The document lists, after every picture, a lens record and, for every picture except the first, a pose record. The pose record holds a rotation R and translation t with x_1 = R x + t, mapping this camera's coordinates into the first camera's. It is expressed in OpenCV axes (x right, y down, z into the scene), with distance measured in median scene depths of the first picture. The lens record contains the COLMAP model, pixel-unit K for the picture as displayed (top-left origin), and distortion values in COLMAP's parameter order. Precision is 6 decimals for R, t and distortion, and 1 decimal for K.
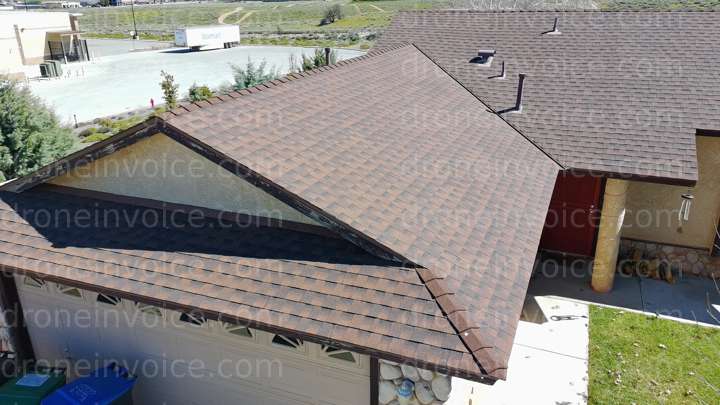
lens RADIAL K [[554.2, 0, 365.8], [0, 554.2, 205.8], [0, 0, 1]] dist [0.077214, -0.060333]
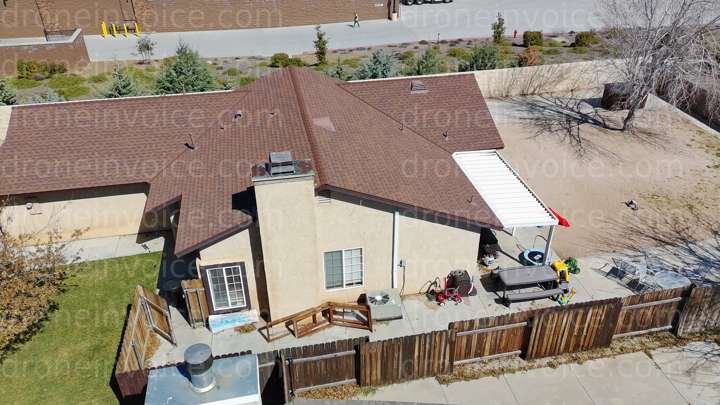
lens RADIAL K [[554.2, 0, 363.2], [0, 554.2, 203.4], [0, 0, 1]] dist [0.077214, -0.060333]
pose [[0.550957, 0.453439, -0.700599, 1.988045], [-0.303596, 0.890891, 0.337849, -0.821526], [0.777352, 0.026559, 0.628505, 0.262999]]
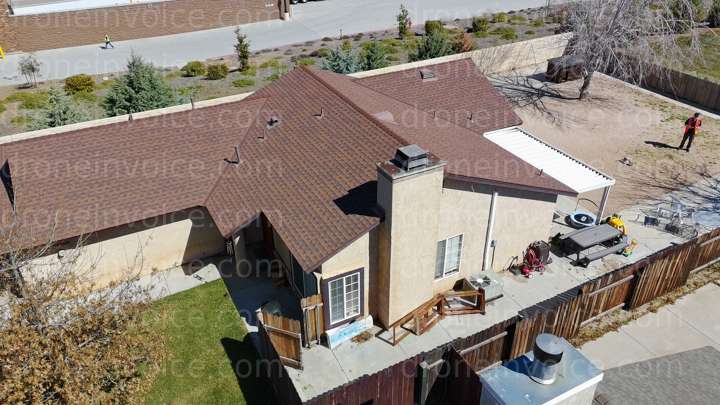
lens RADIAL K [[554.2, 0, 363.7], [0, 554.2, 201.6], [0, 0, 1]] dist [0.077214, -0.060333]
pose [[0.767003, 0.348694, -0.538627, 1.547428], [-0.236862, 0.934027, 0.267375, -0.619847], [0.596324, -0.077497, 0.798994, -0.167969]]
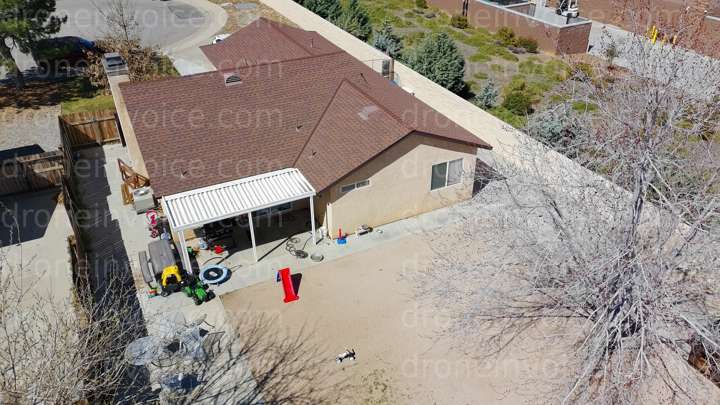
lens RADIAL K [[554.2, 0, 362.5], [0, 554.2, 199.8], [0, 0, 1]] dist [0.077214, -0.060333]
pose [[-0.664454, 0.410601, -0.624426, 1.817803], [-0.258690, 0.657520, 0.707635, -1.799158], [0.701128, 0.631723, -0.330673, 2.654326]]
